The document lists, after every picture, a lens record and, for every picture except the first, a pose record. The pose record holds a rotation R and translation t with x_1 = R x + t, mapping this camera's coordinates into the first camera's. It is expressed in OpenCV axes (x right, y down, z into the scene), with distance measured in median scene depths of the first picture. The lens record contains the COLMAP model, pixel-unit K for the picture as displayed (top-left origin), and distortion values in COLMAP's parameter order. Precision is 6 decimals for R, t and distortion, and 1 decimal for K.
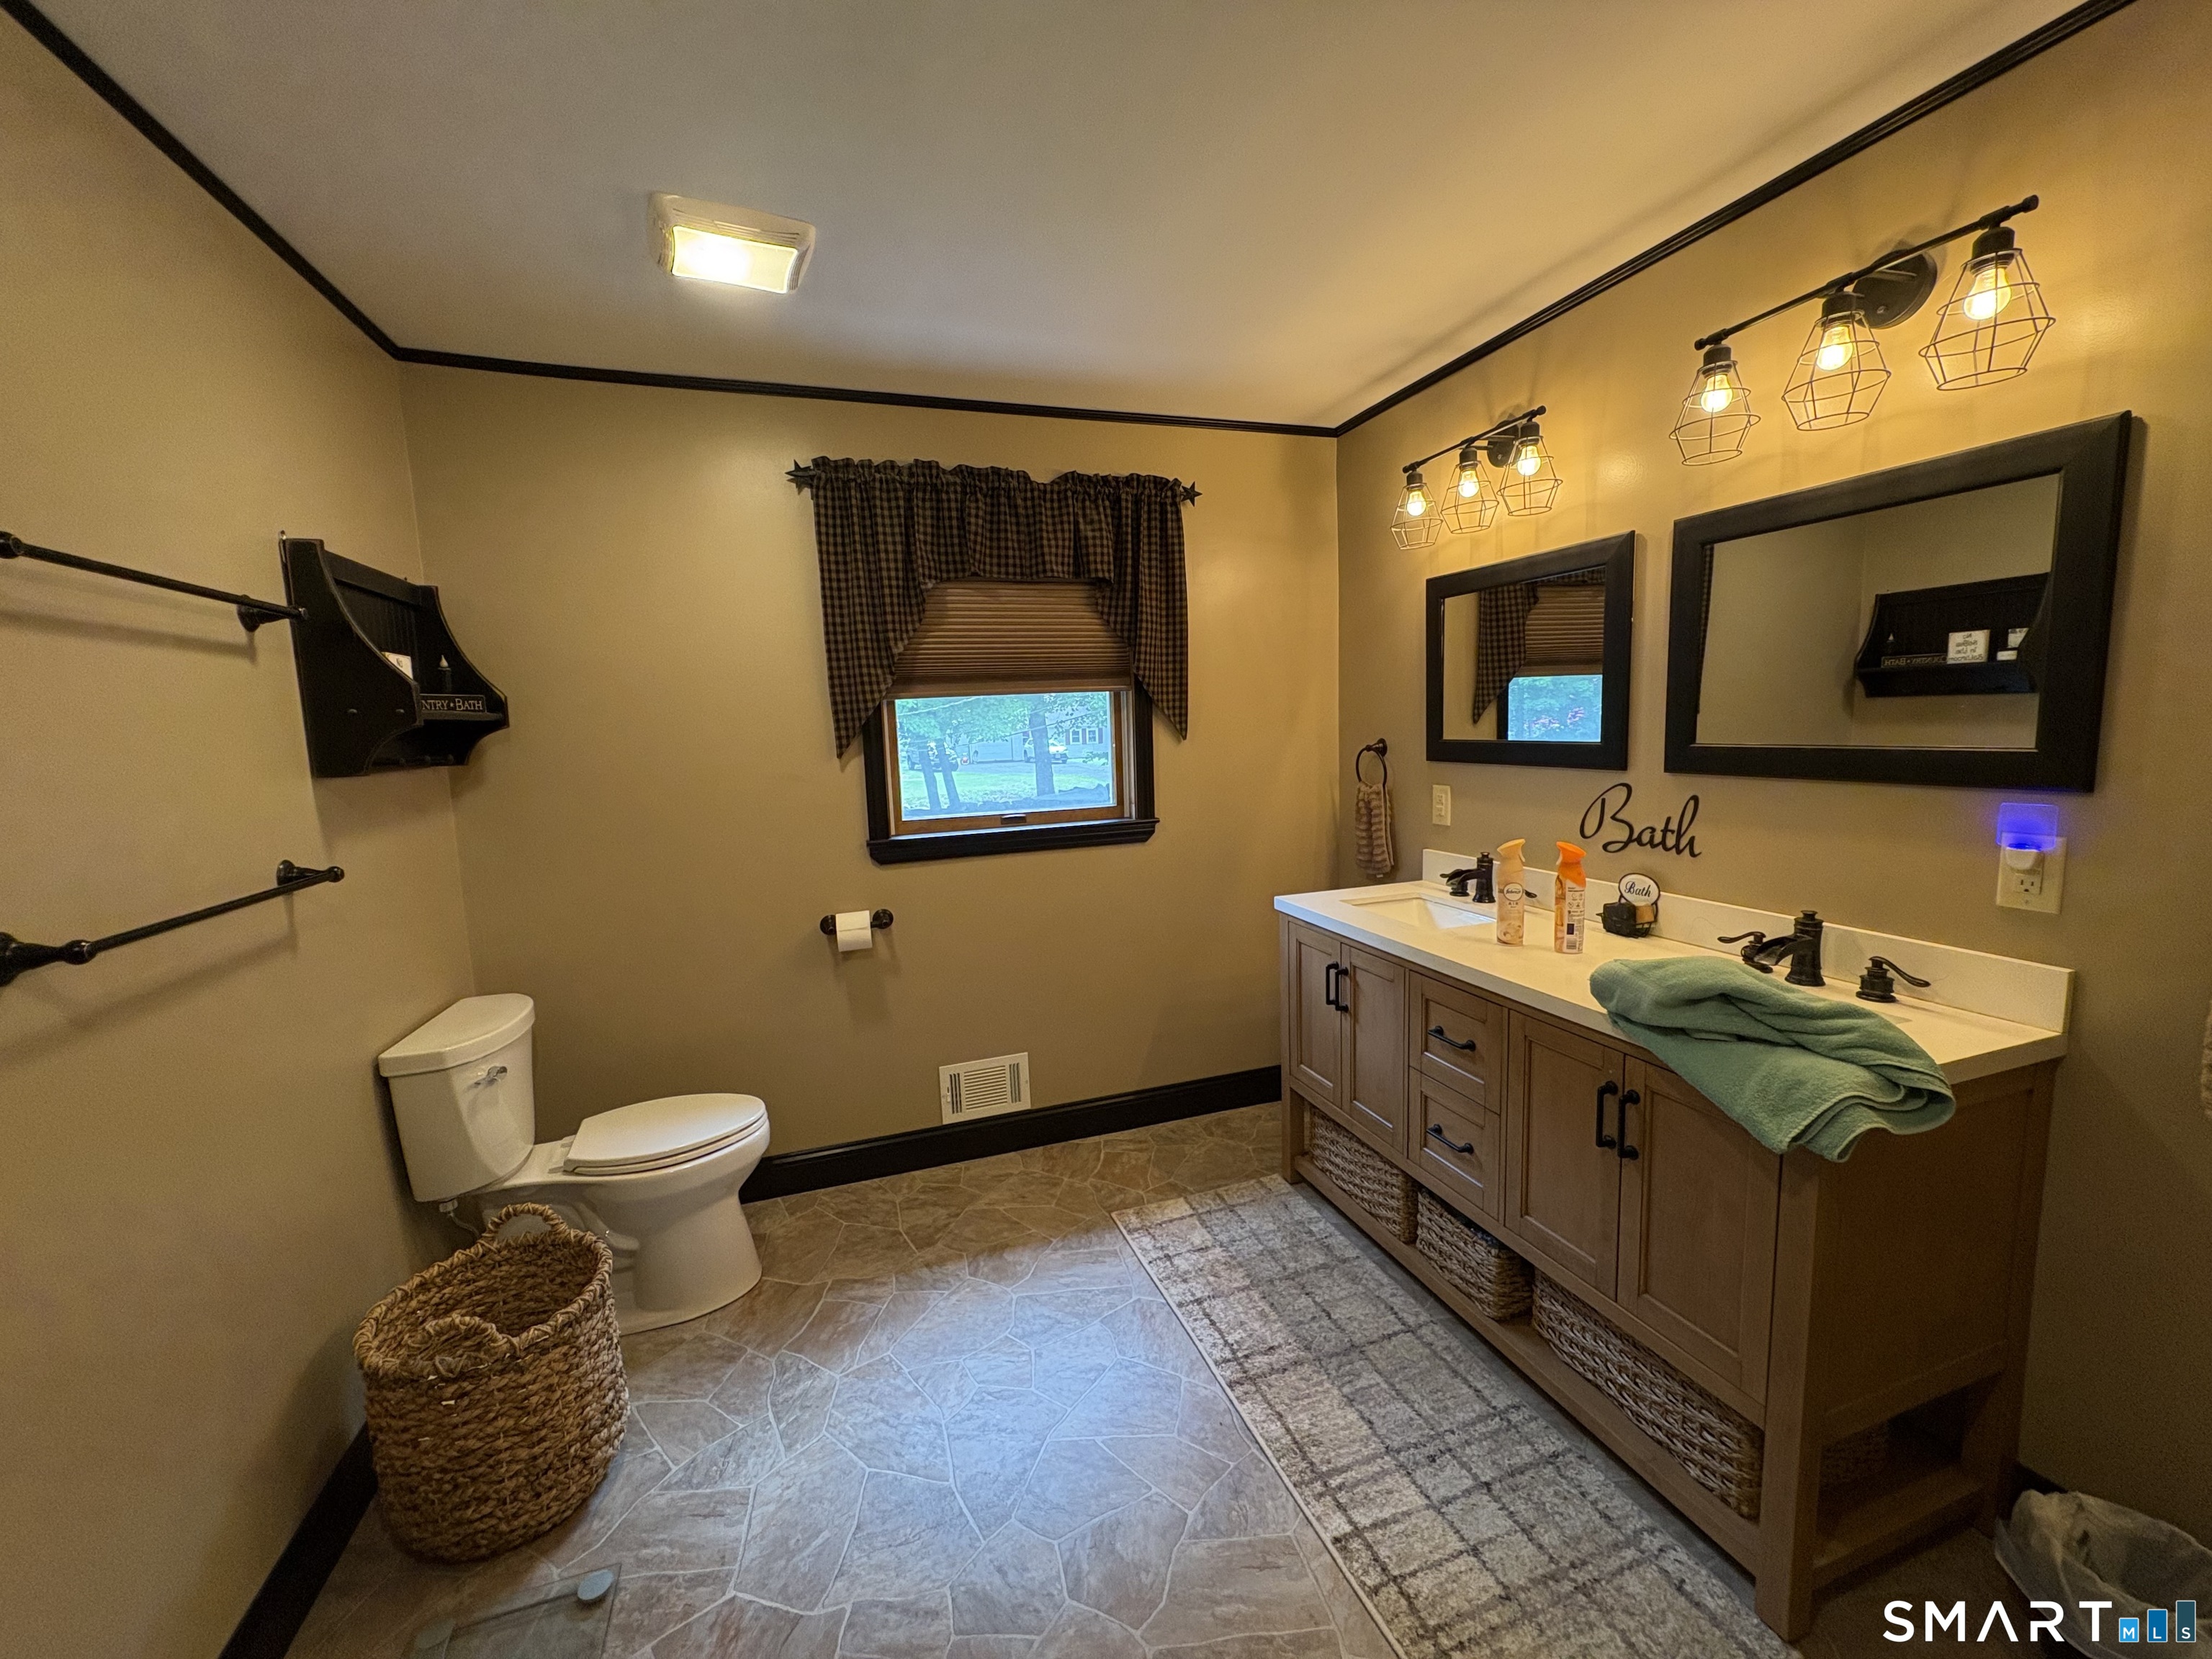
lens RADIAL K [[883.3, 0, 1108.5], [0, 883.3, 827.8], [0, 0, 1]] dist [0.001782, 0.000283]
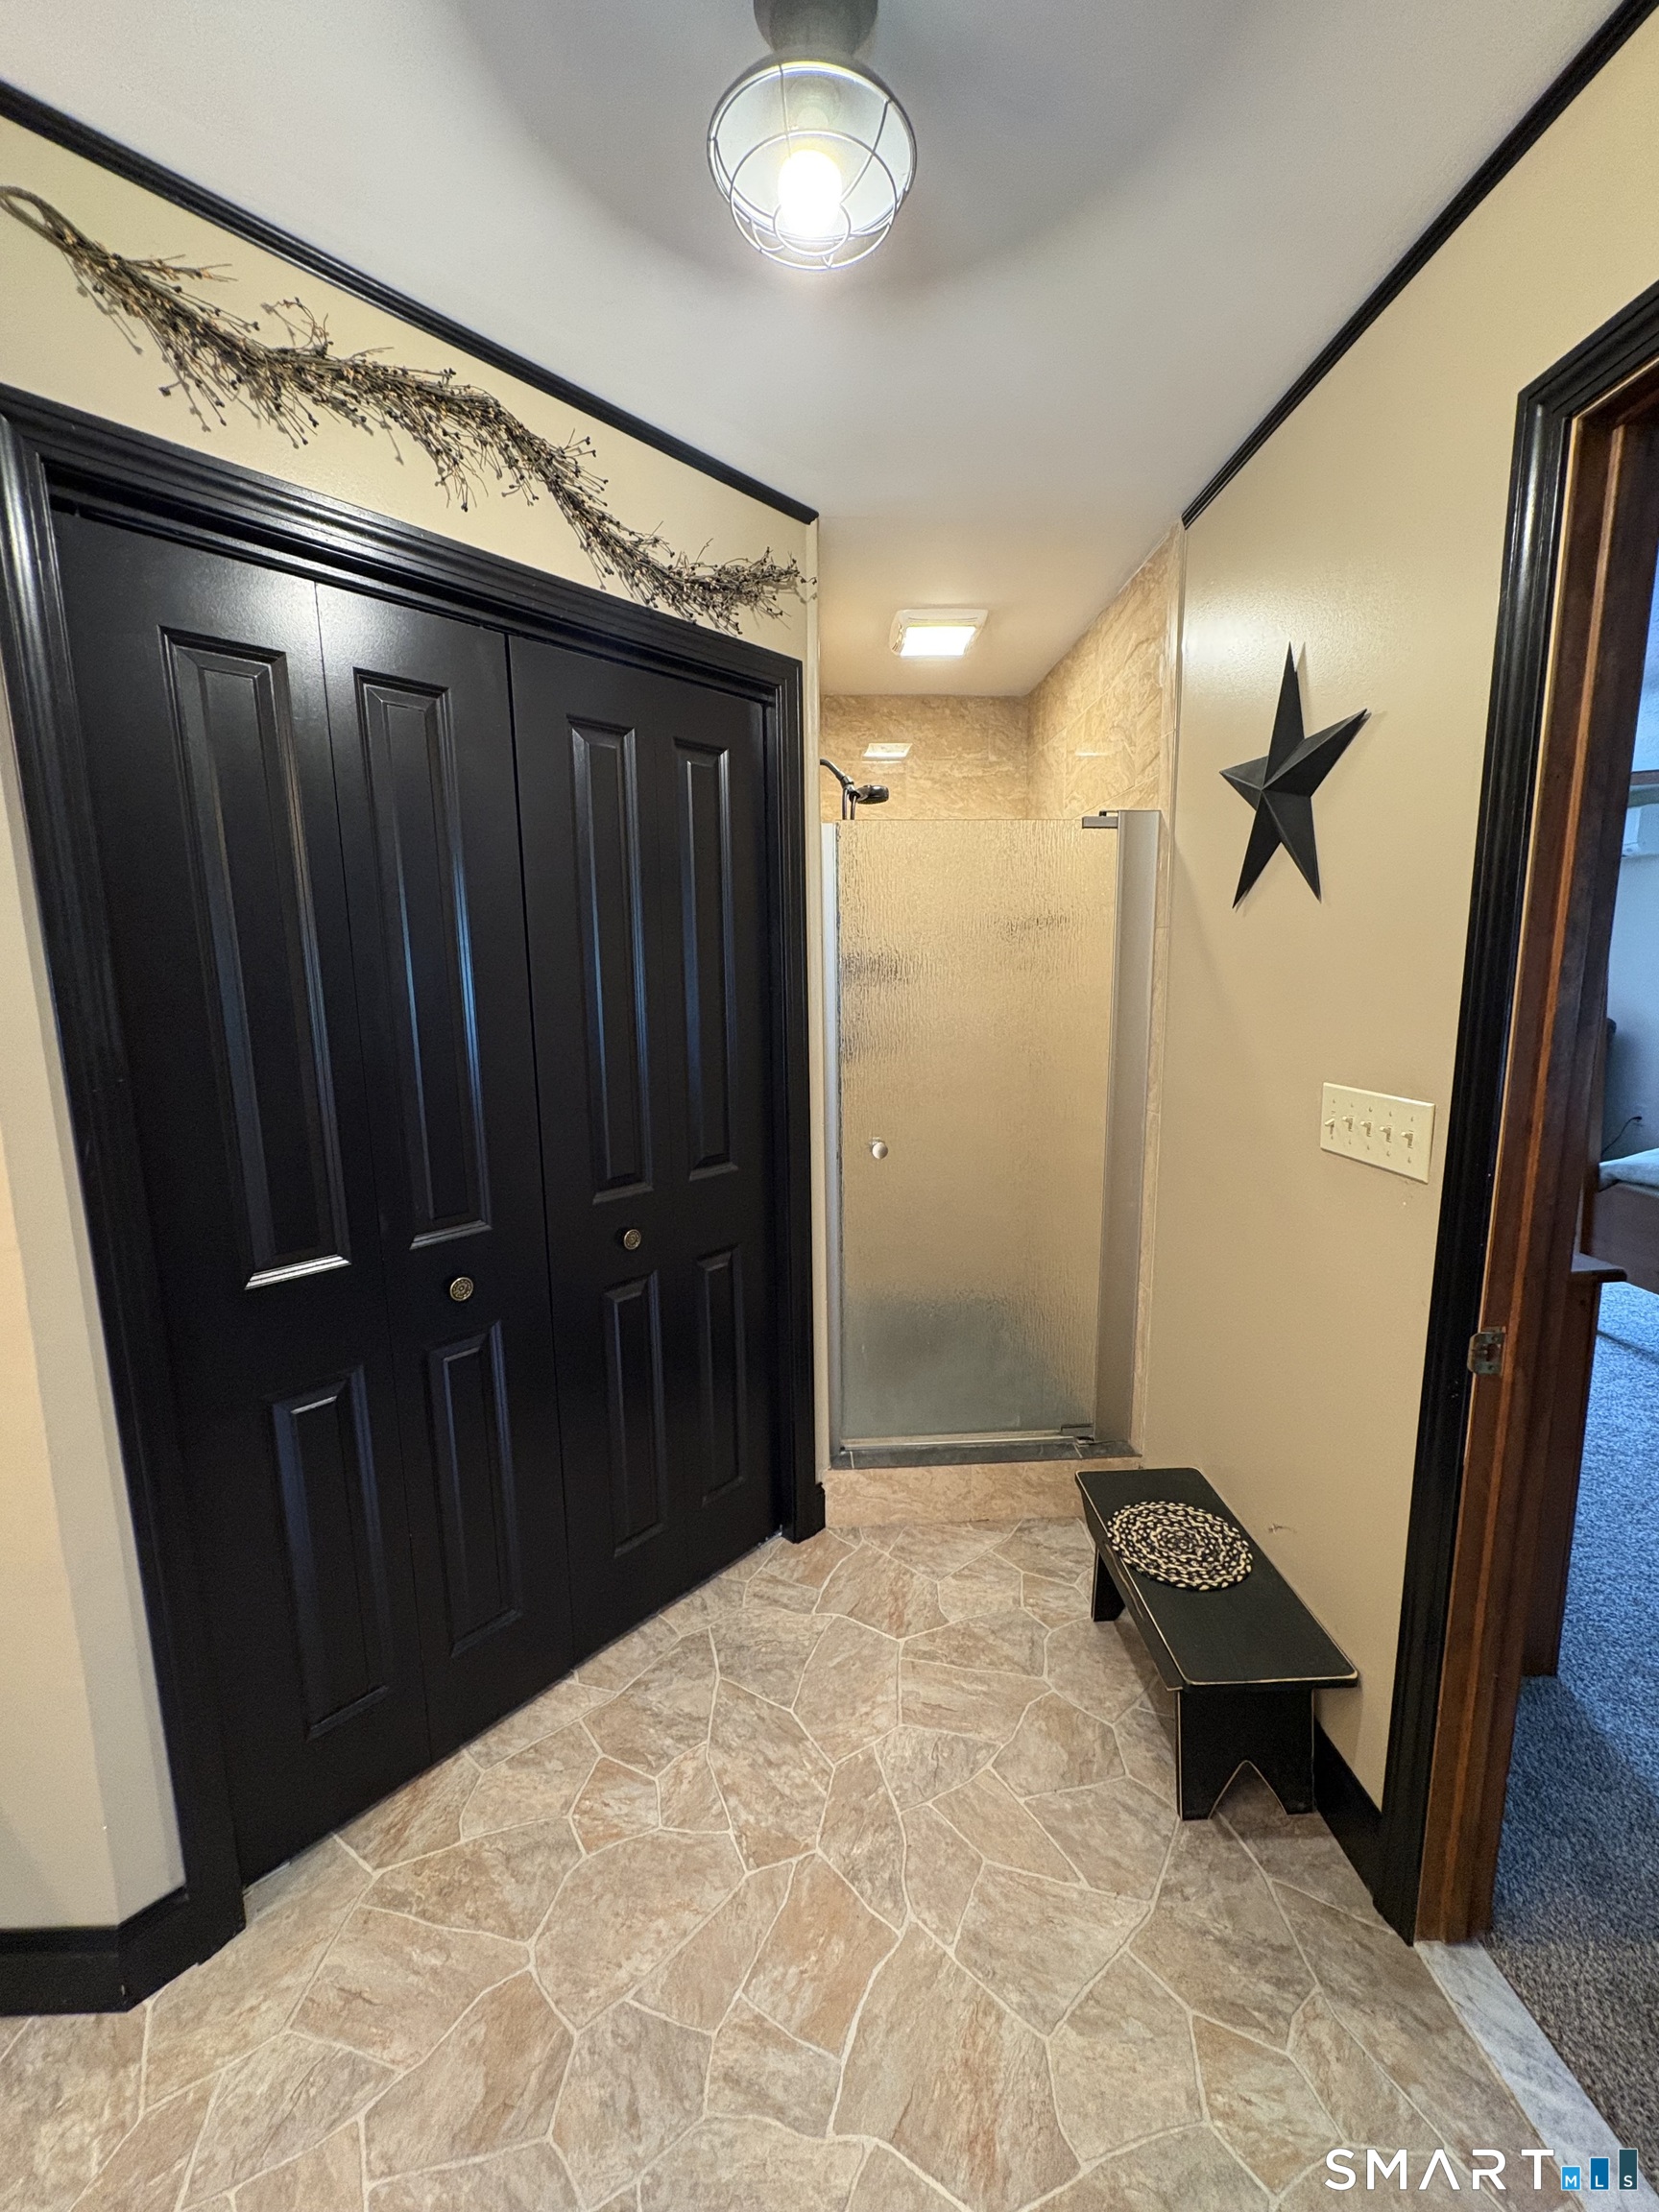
lens RADIAL K [[883.3, 0, 829.7], [0, 883.3, 1101.9], [0, 0, 1]] dist [0.001782, 0.000283]
pose [[-0.954798, -0.005544, 0.297205, -0.559824], [0.076661, 0.961412, 0.264215, -0.183376], [-0.287201, 0.275056, -0.917529, 1.581453]]
